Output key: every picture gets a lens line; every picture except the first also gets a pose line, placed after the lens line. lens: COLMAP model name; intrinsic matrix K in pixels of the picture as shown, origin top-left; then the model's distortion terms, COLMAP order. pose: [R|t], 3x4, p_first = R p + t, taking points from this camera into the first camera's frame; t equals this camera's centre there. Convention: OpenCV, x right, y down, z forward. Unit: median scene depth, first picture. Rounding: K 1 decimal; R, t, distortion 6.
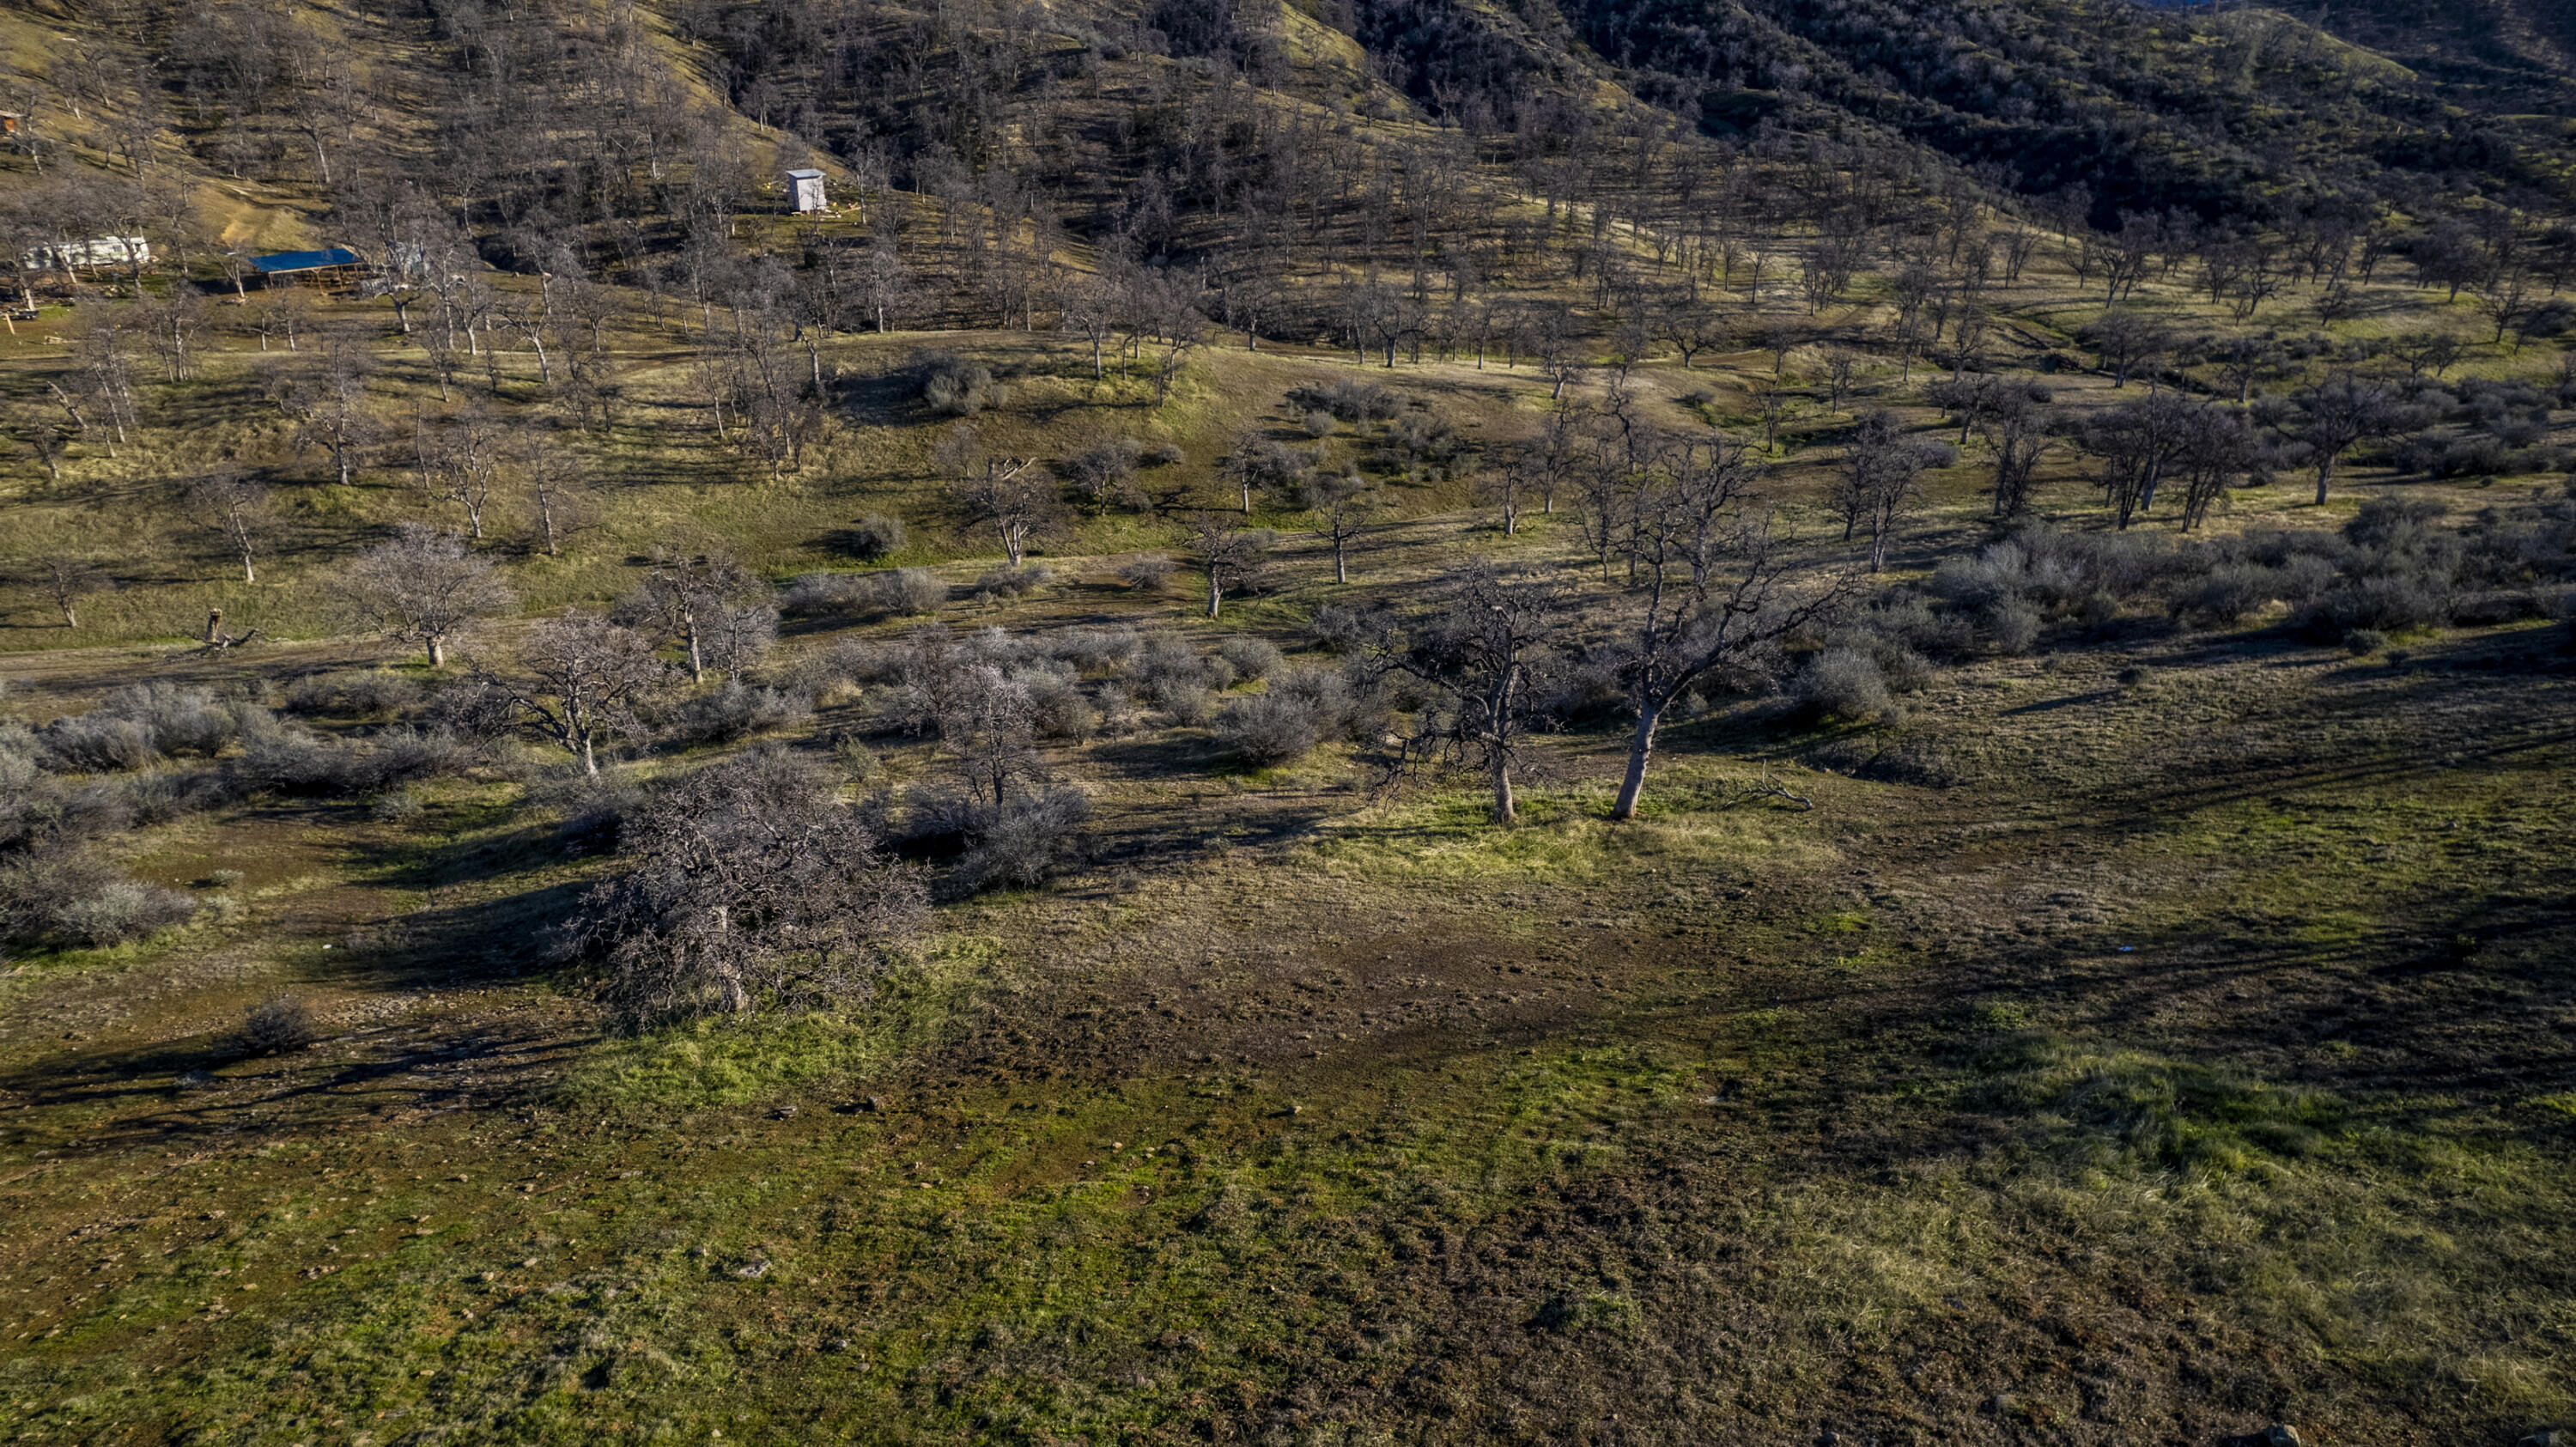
lens RADIAL K [[1660.2, 0, 1288.0], [0, 1660.2, 723.5], [0, 0, 1]] dist [-0.077277, 0.067209]
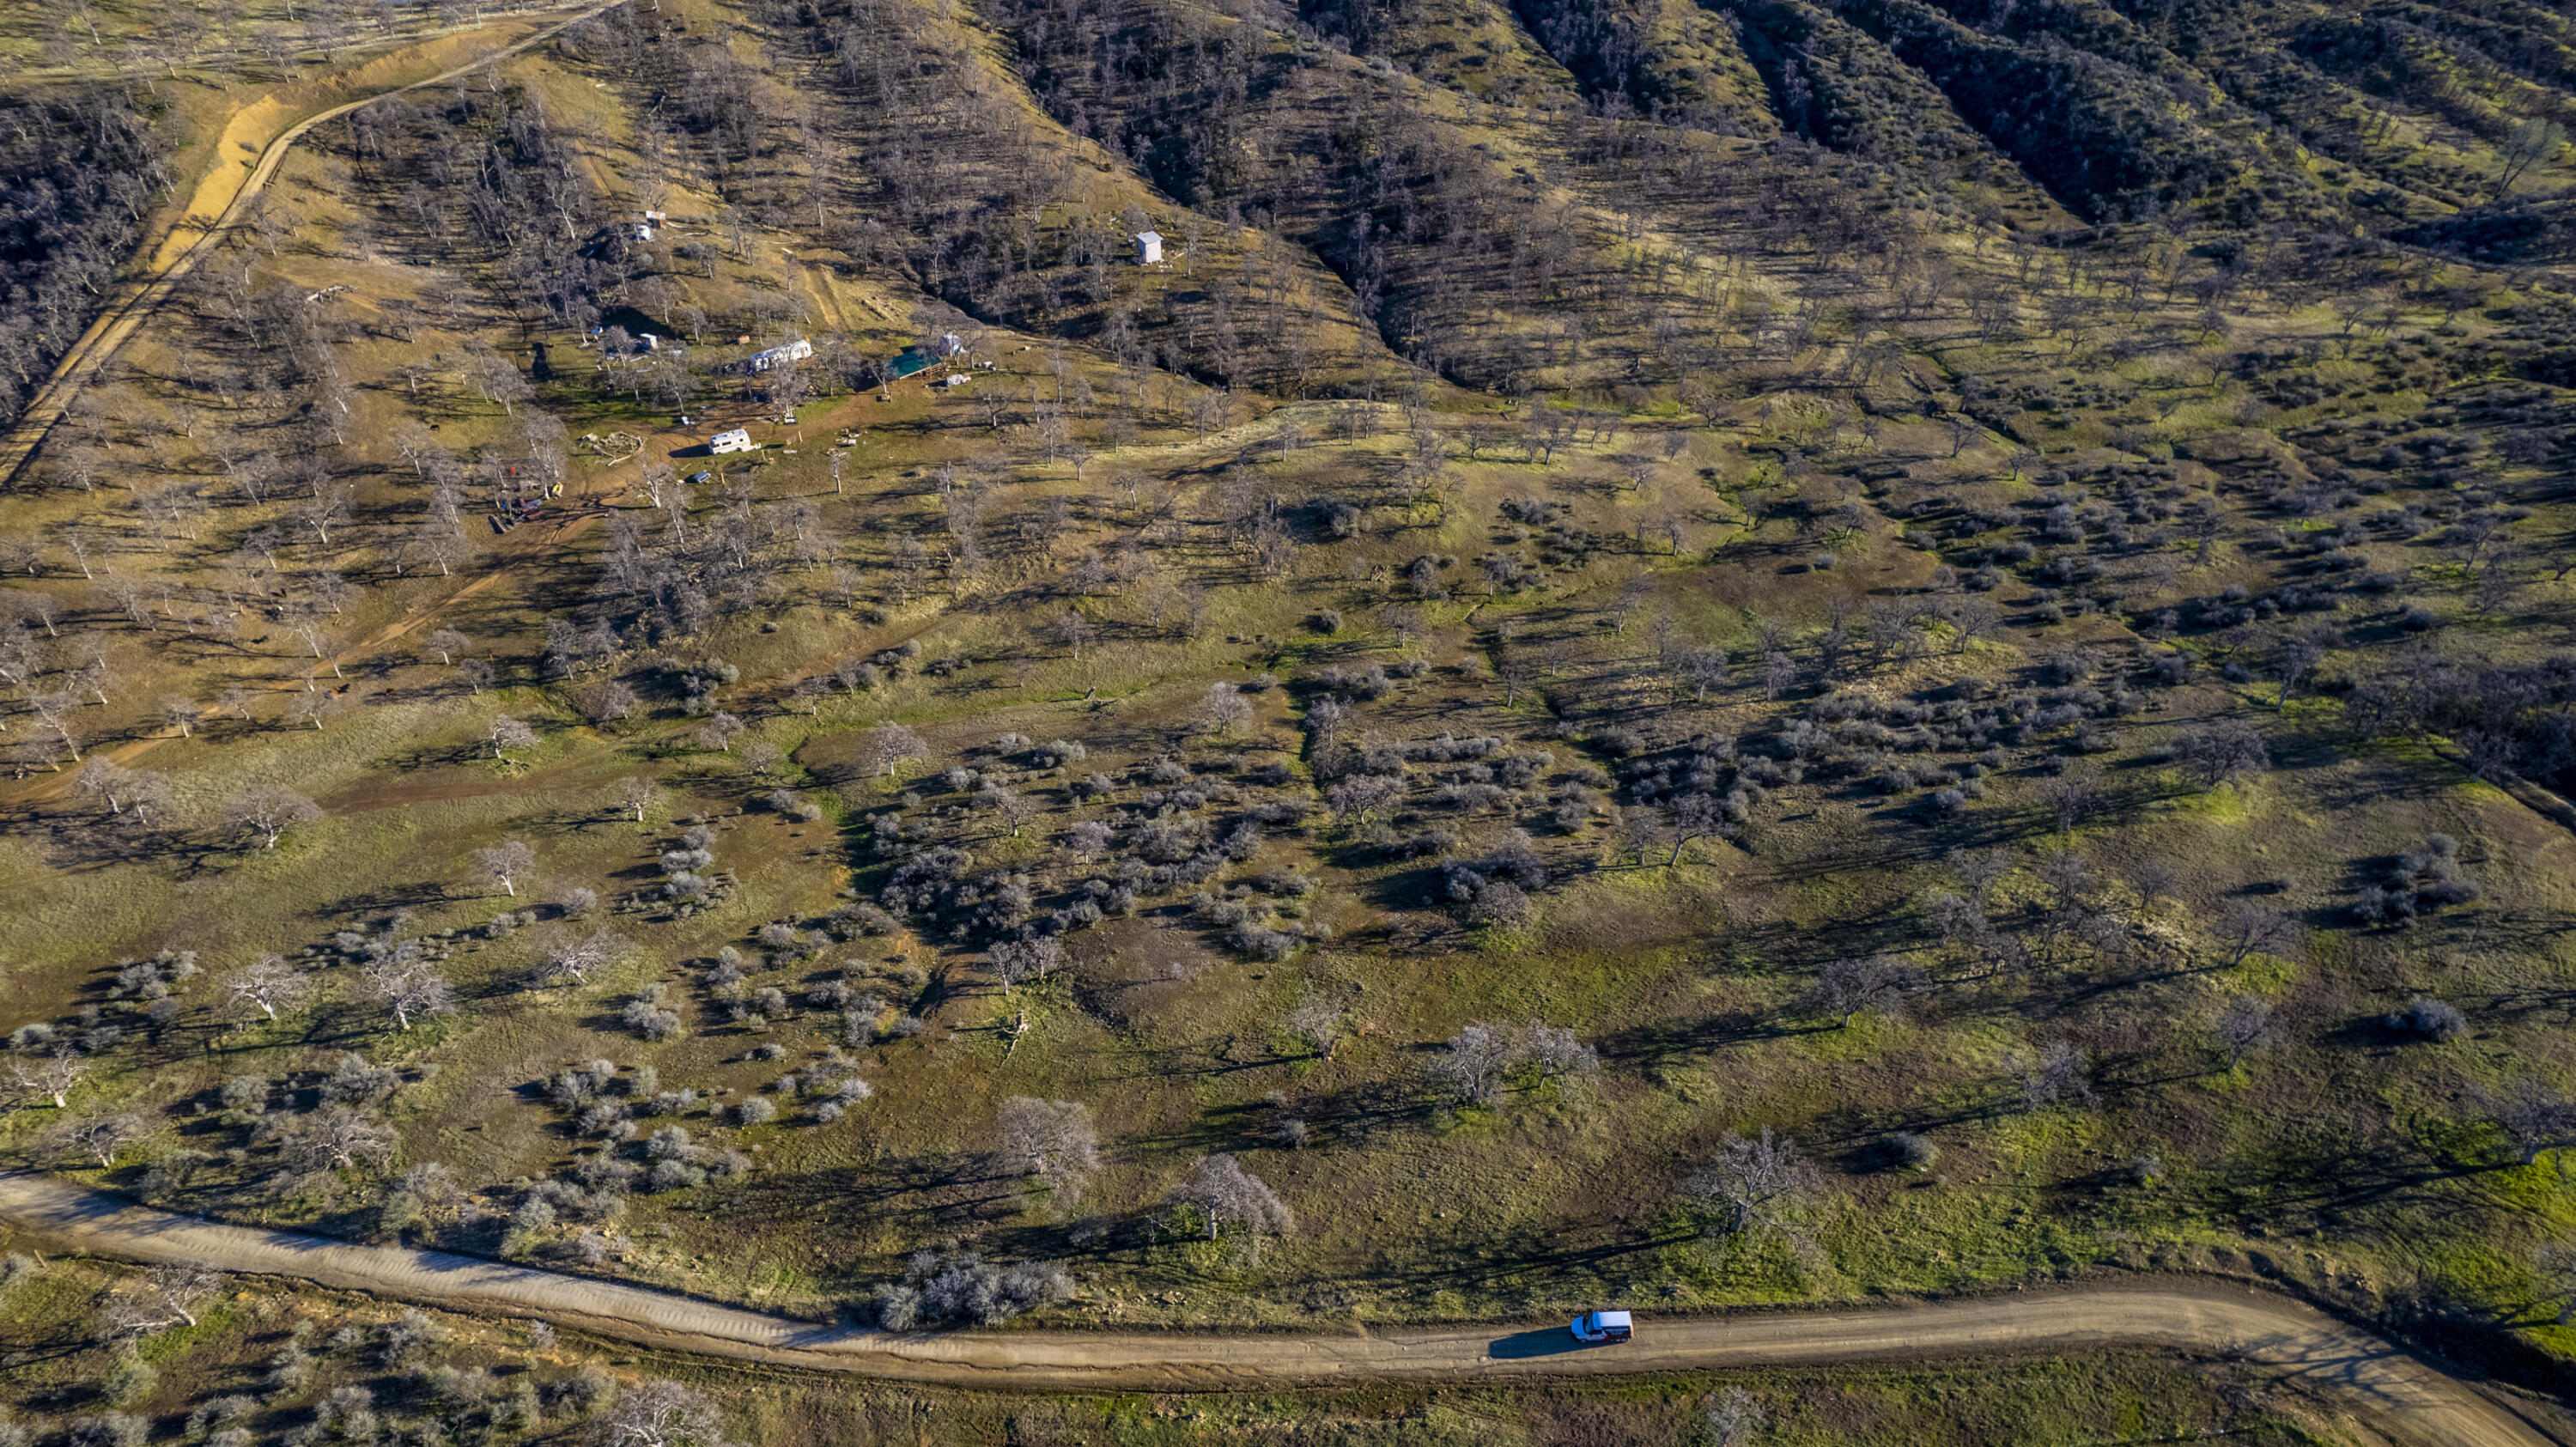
lens RADIAL K [[1660.2, 0, 1288.0], [0, 1660.2, 723.5], [0, 0, 1]] dist [-0.077277, 0.067209]
pose [[0.999863, 0.016366, 0.002519, -0.265922], [-0.016496, 0.971307, 0.237256, -0.433262], [0.001436, -0.237265, 0.971444, -1.007822]]
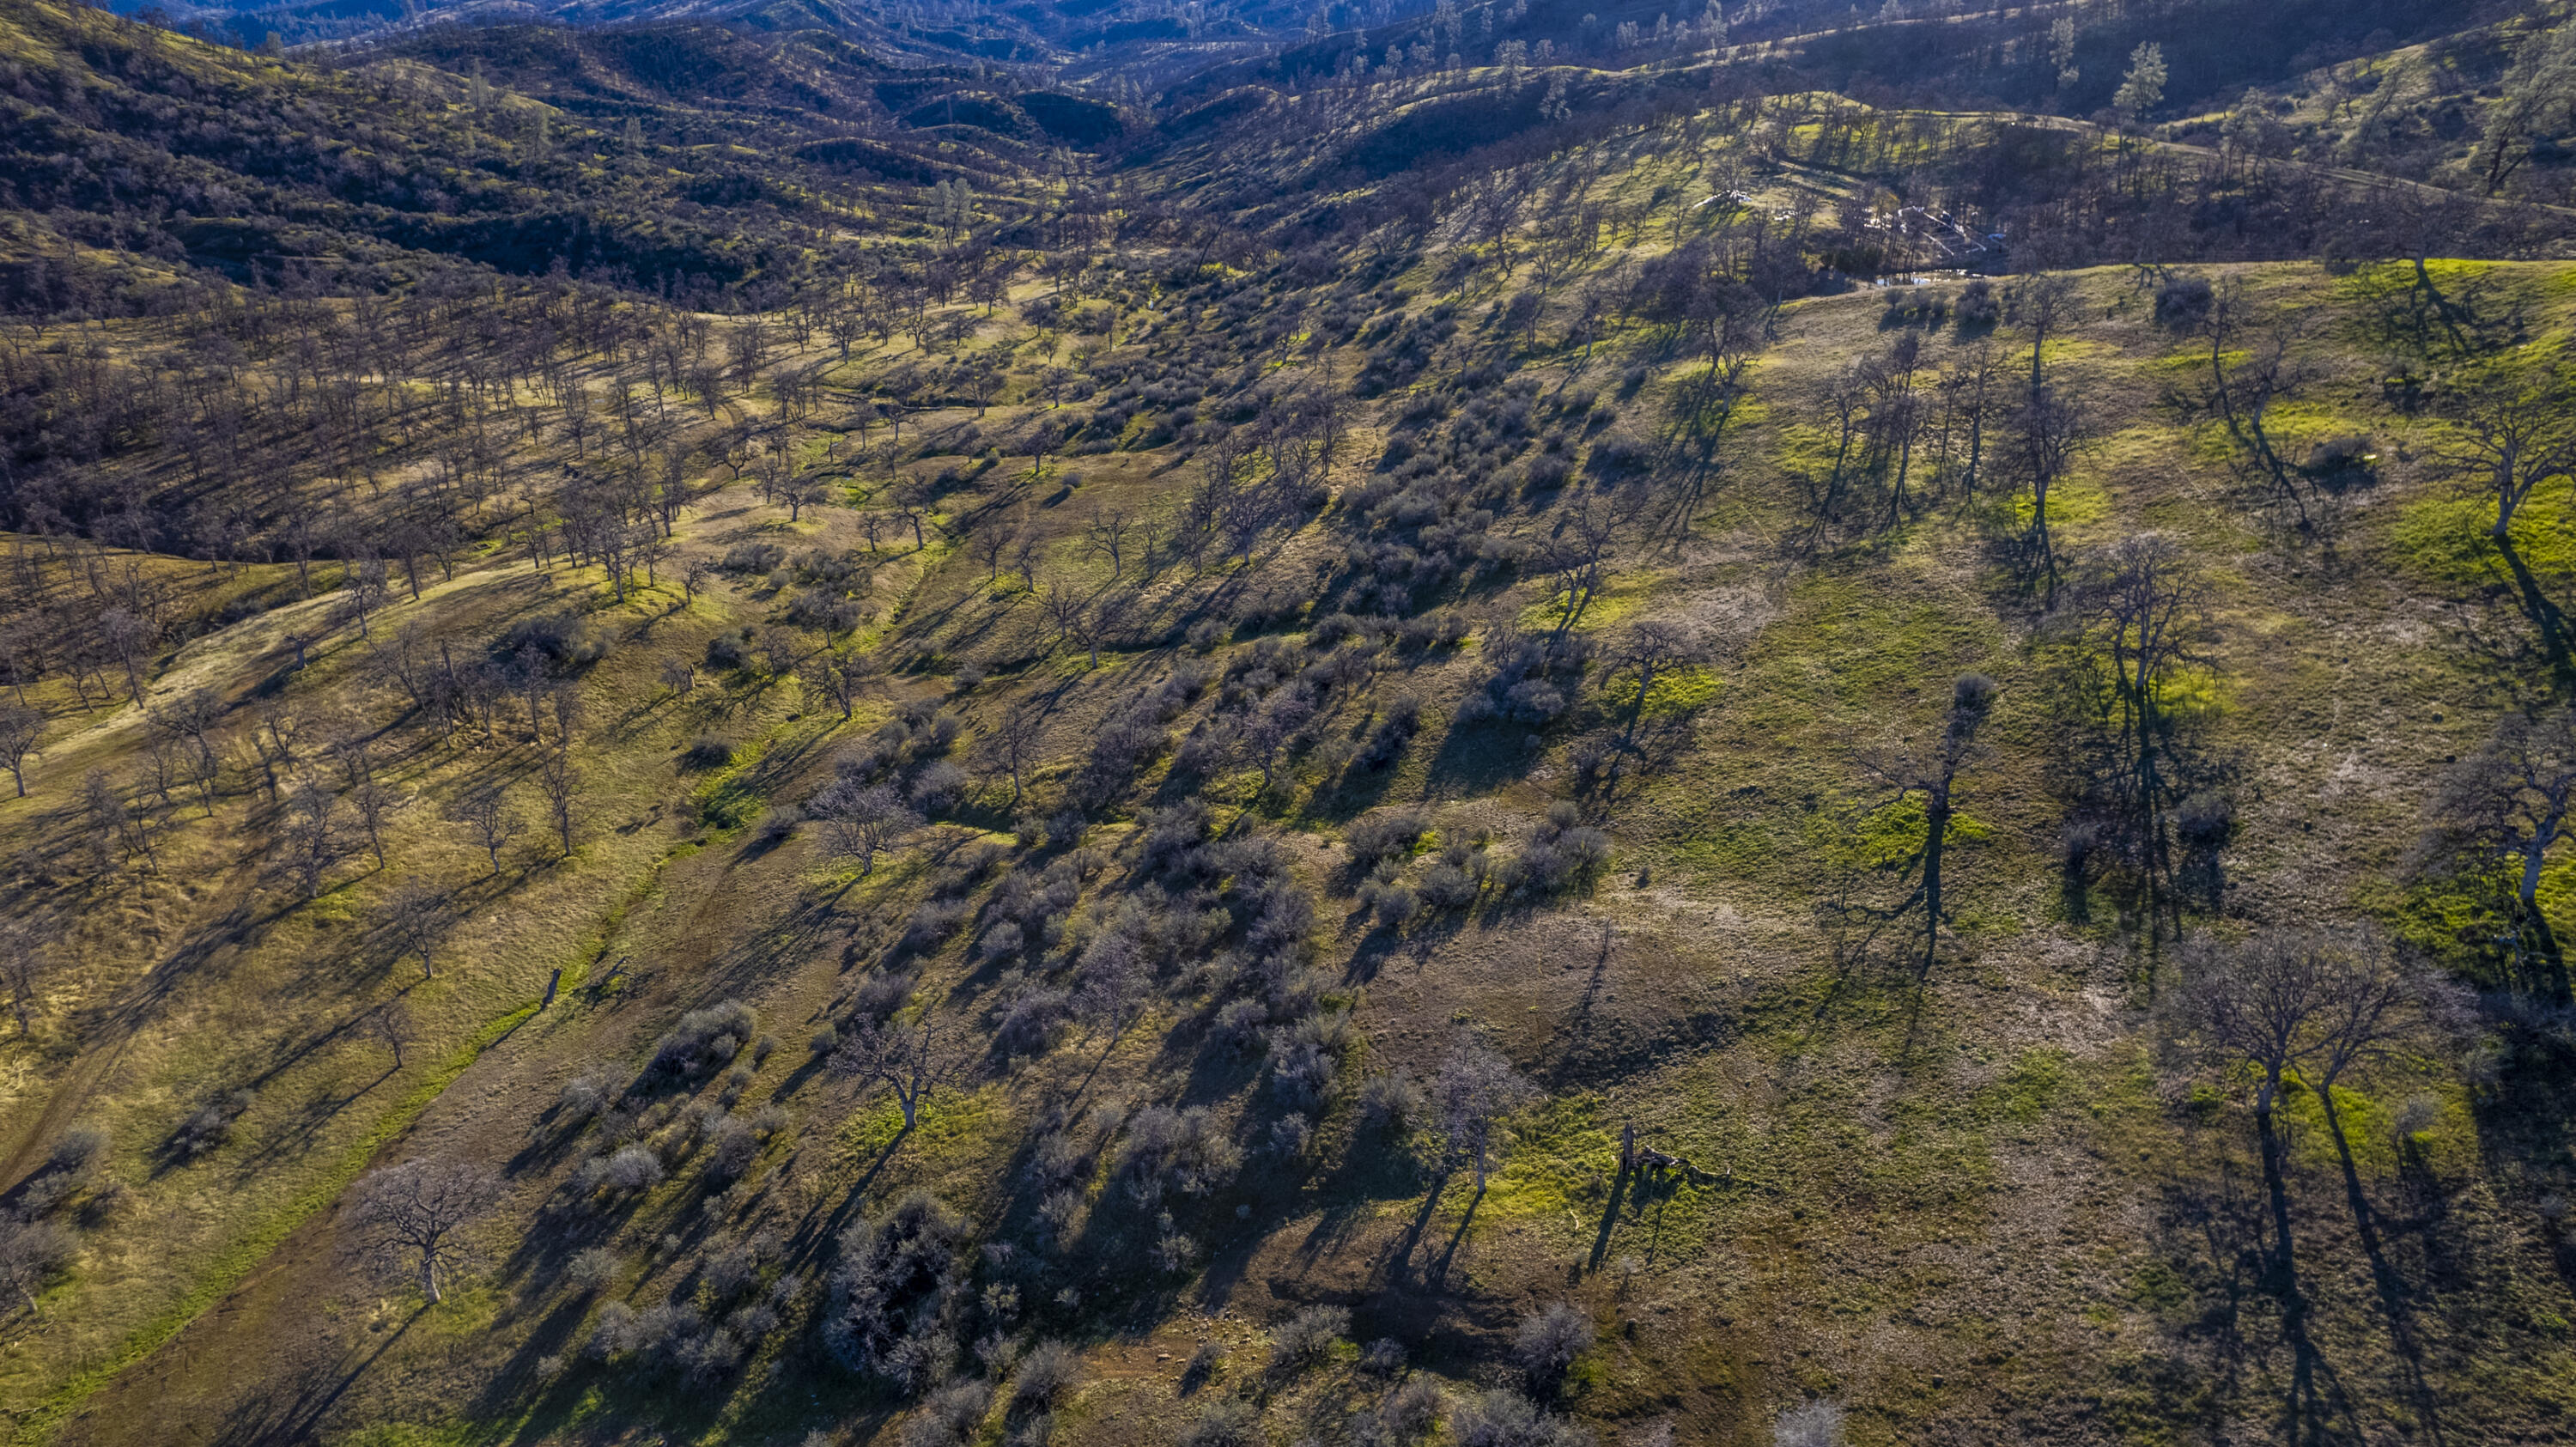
lens RADIAL K [[1660.2, 0, 1288.0], [0, 1660.2, 723.5], [0, 0, 1]] dist [-0.077277, 0.067209]
pose [[0.481077, -0.373715, 0.793033, -0.905469], [0.374418, 0.905524, 0.199593, -0.186898], [-0.792702, 0.200906, 0.575552, -0.077325]]
